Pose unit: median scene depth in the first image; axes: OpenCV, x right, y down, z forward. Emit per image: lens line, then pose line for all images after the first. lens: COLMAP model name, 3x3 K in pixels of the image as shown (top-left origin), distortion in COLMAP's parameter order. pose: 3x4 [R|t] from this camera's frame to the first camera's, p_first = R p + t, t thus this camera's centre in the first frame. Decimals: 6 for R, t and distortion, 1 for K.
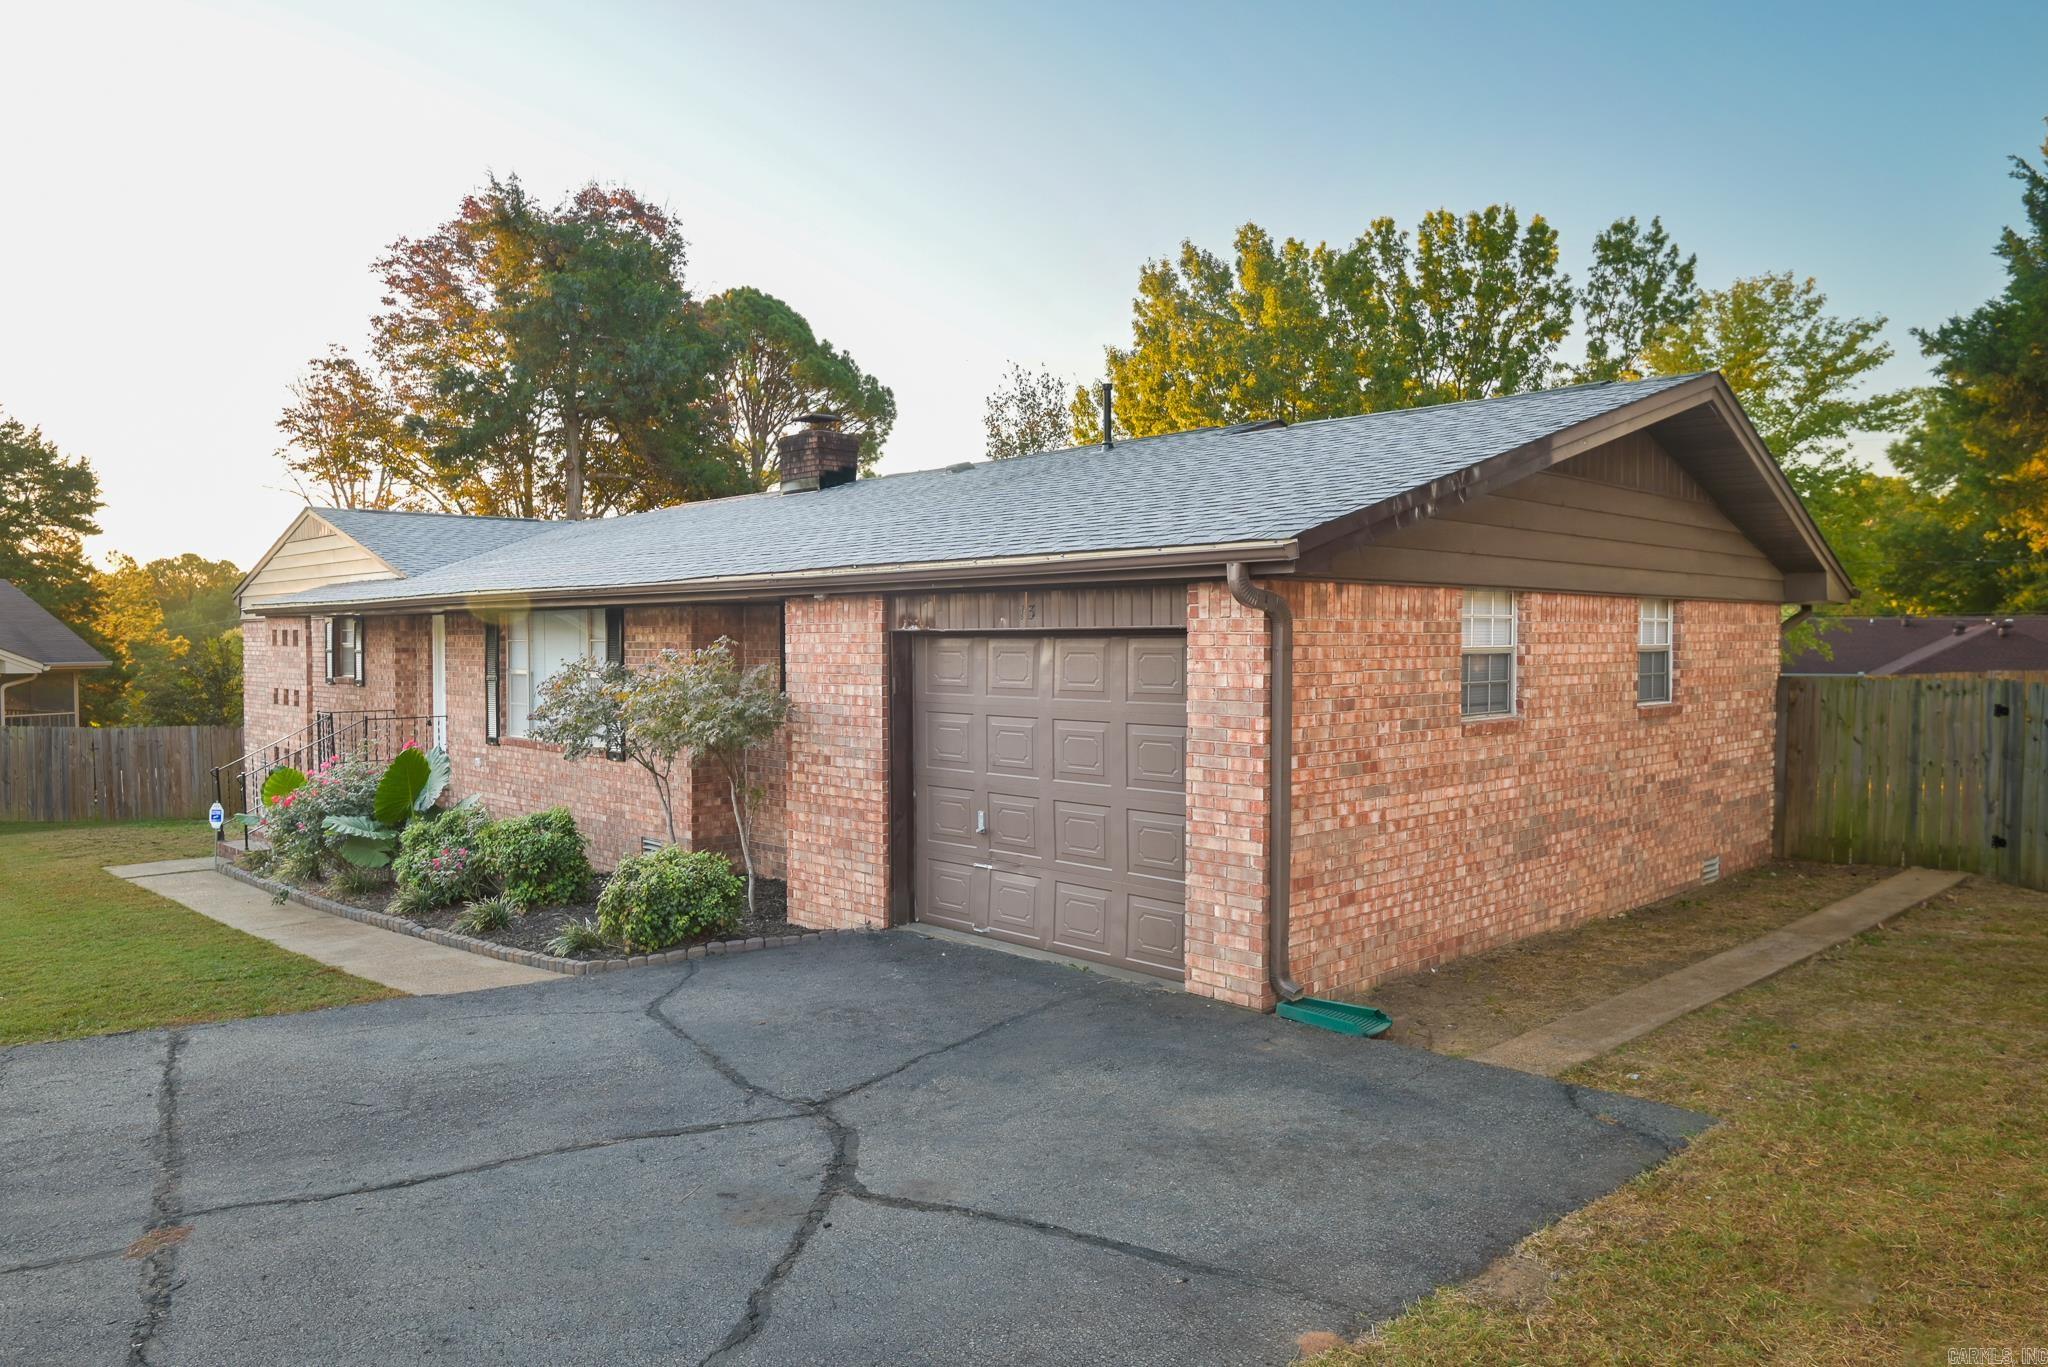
lens RADIAL K [[1409.8, 0, 1024.2], [0, 1409.8, 679.8], [0, 0, 1]] dist [-0.007972, 0.000114]
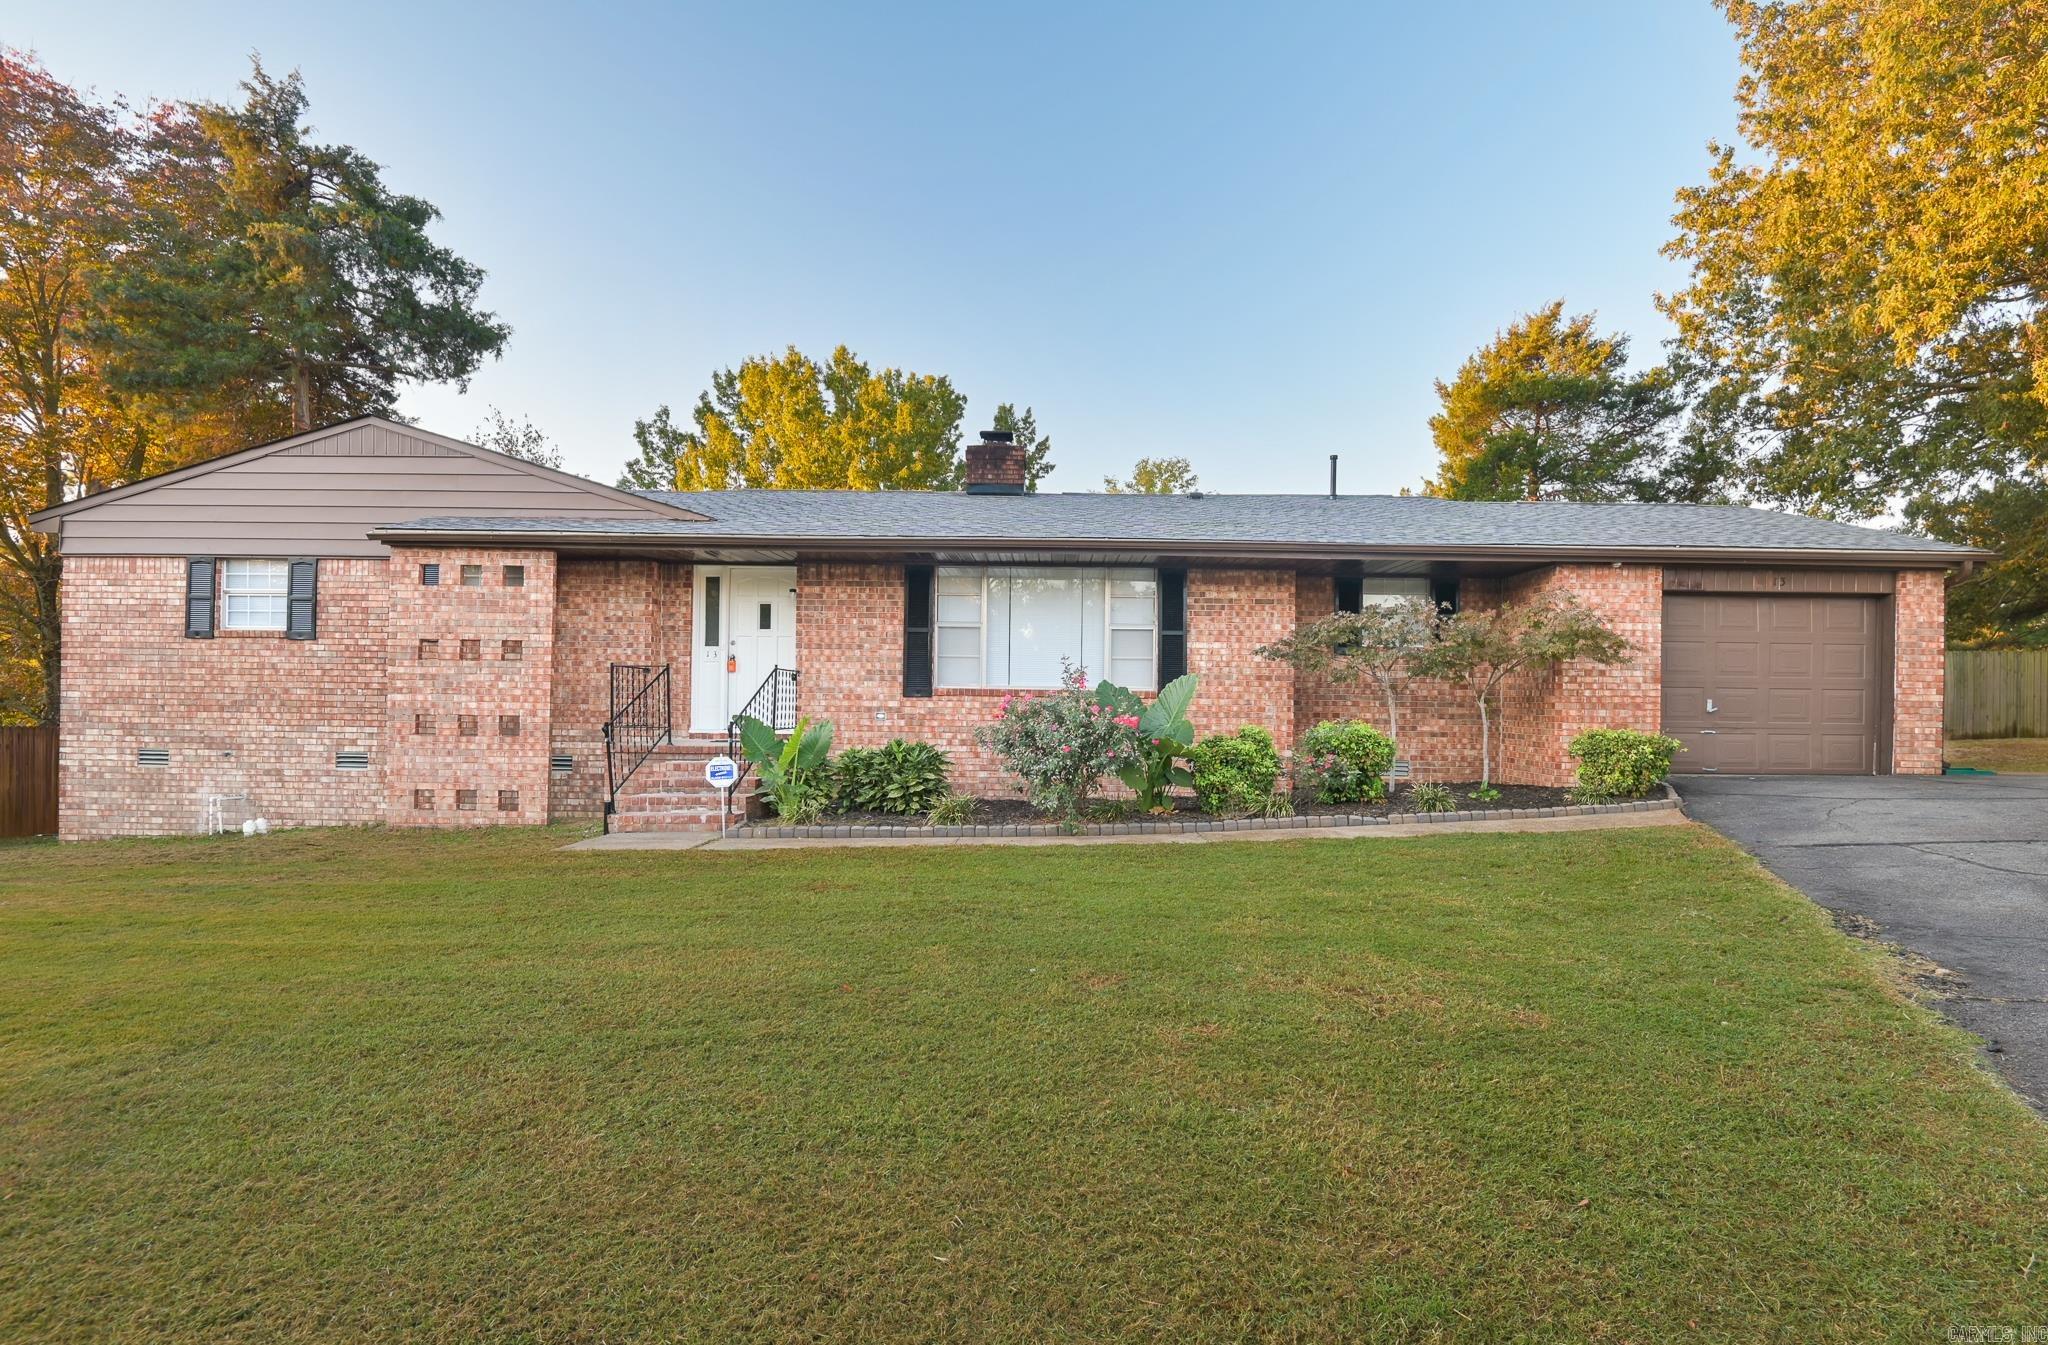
lens RADIAL K [[1038.4, 0, 1077.2], [0, 1038.4, 709.3], [0, 0, 1]] dist [-0.020721, -0.002357]
pose [[0.679355, 0.006813, 0.733778, -1.376398], [0.009616, 0.999788, -0.018186, 0.113962], [-0.733747, 0.019410, 0.679146, 0.680069]]
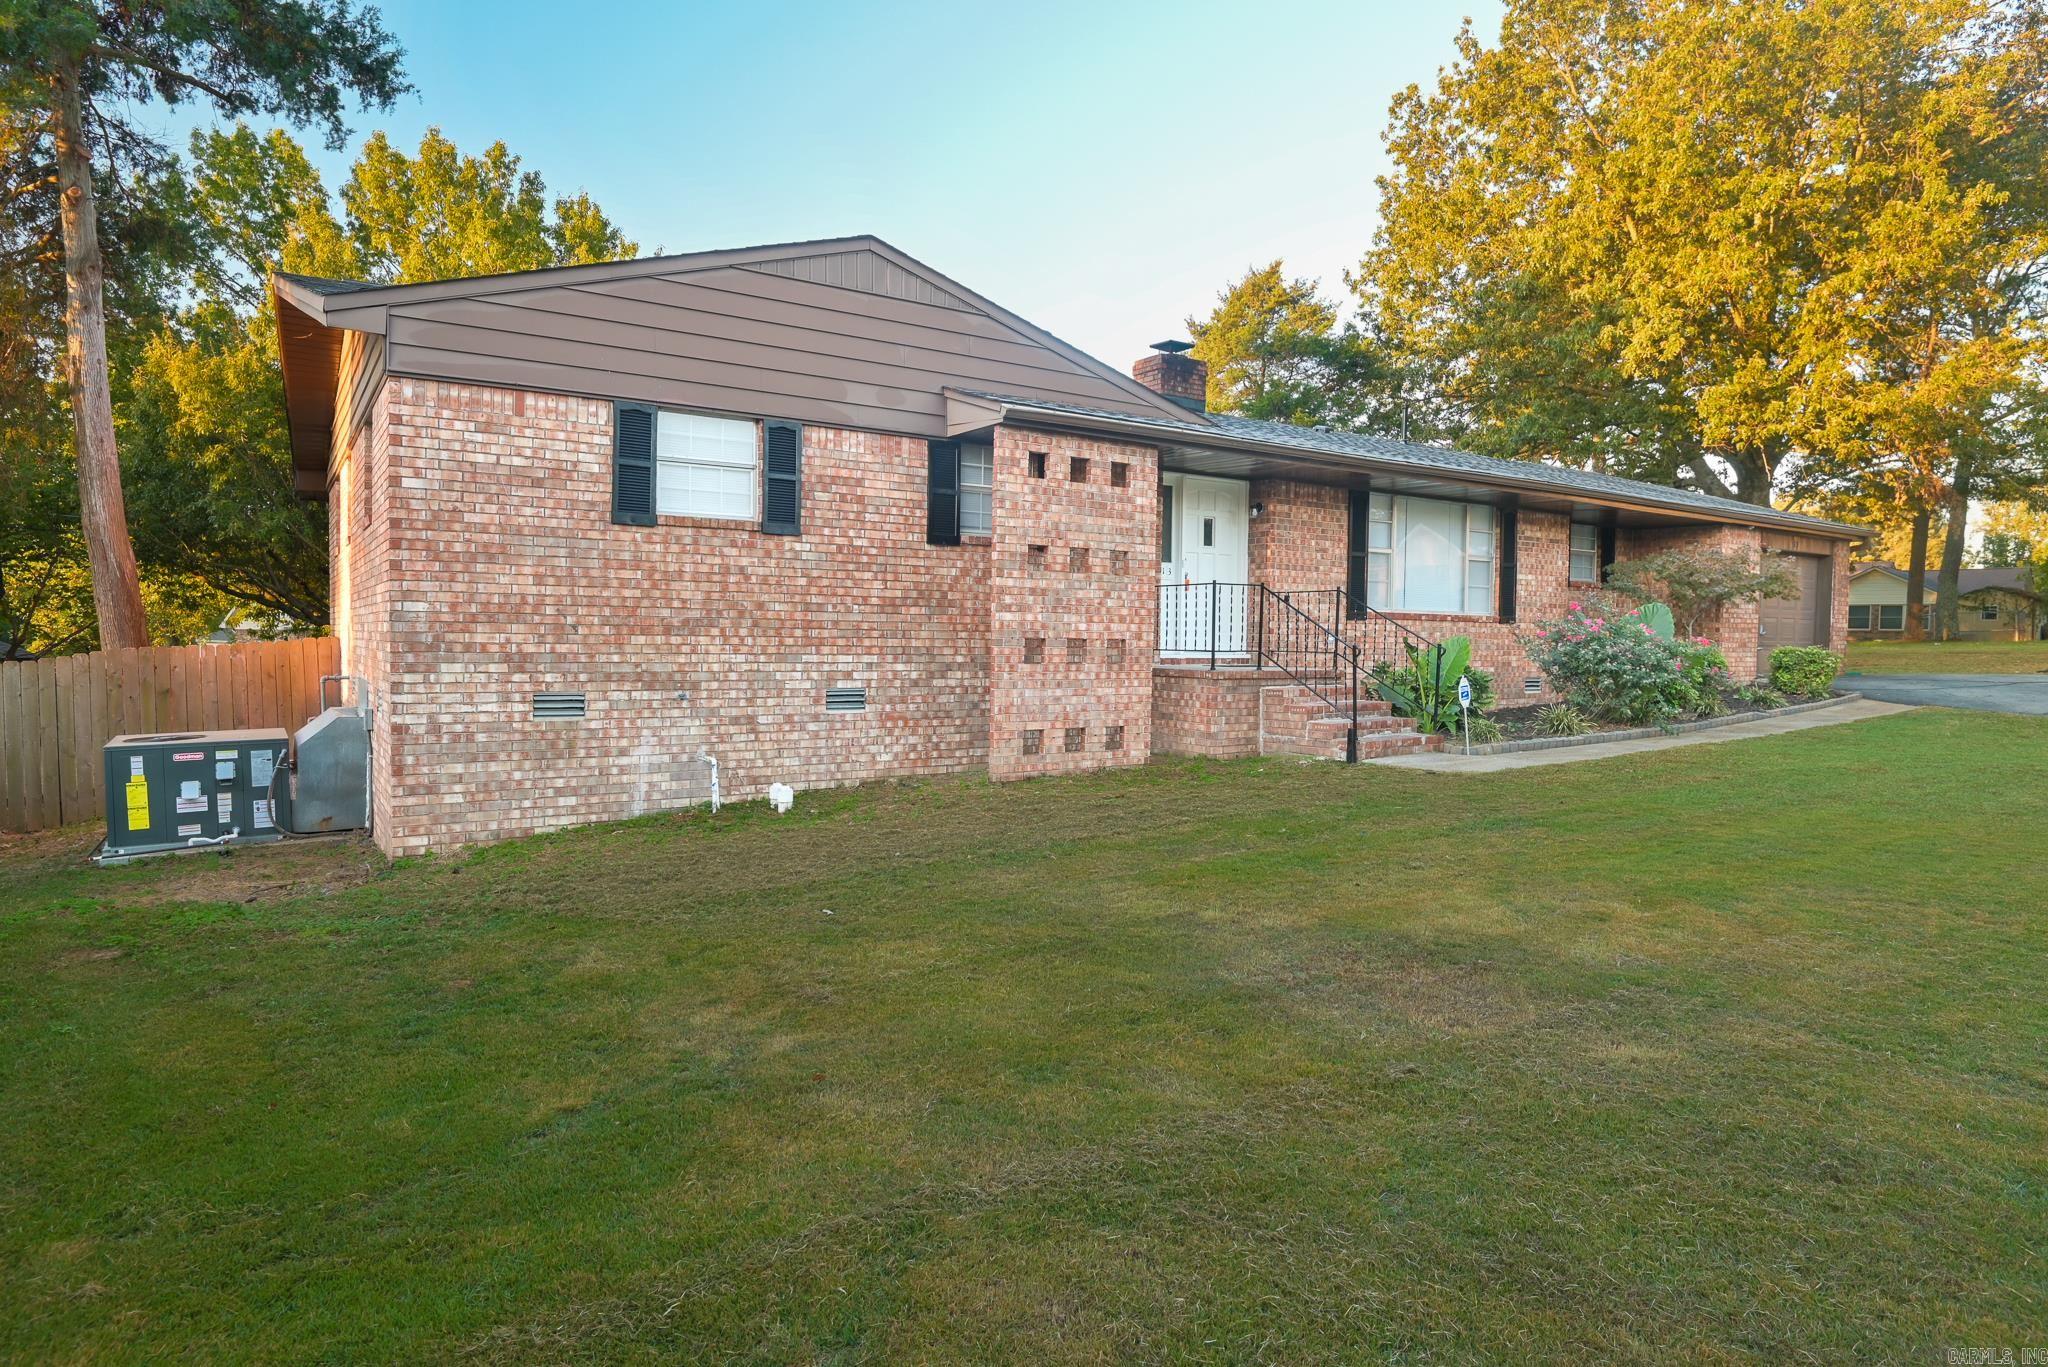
lens RADIAL K [[1167.6, 0, 1024.2], [0, 1167.6, 687.6], [0, 0, 1]] dist [-0.013908, -0.002433]
pose [[0.165564, -0.040145, 0.985382, -2.058611], [0.017410, 0.999134, 0.037780, 0.097069], [-0.986045, 0.010901, 0.166119, 1.801723]]
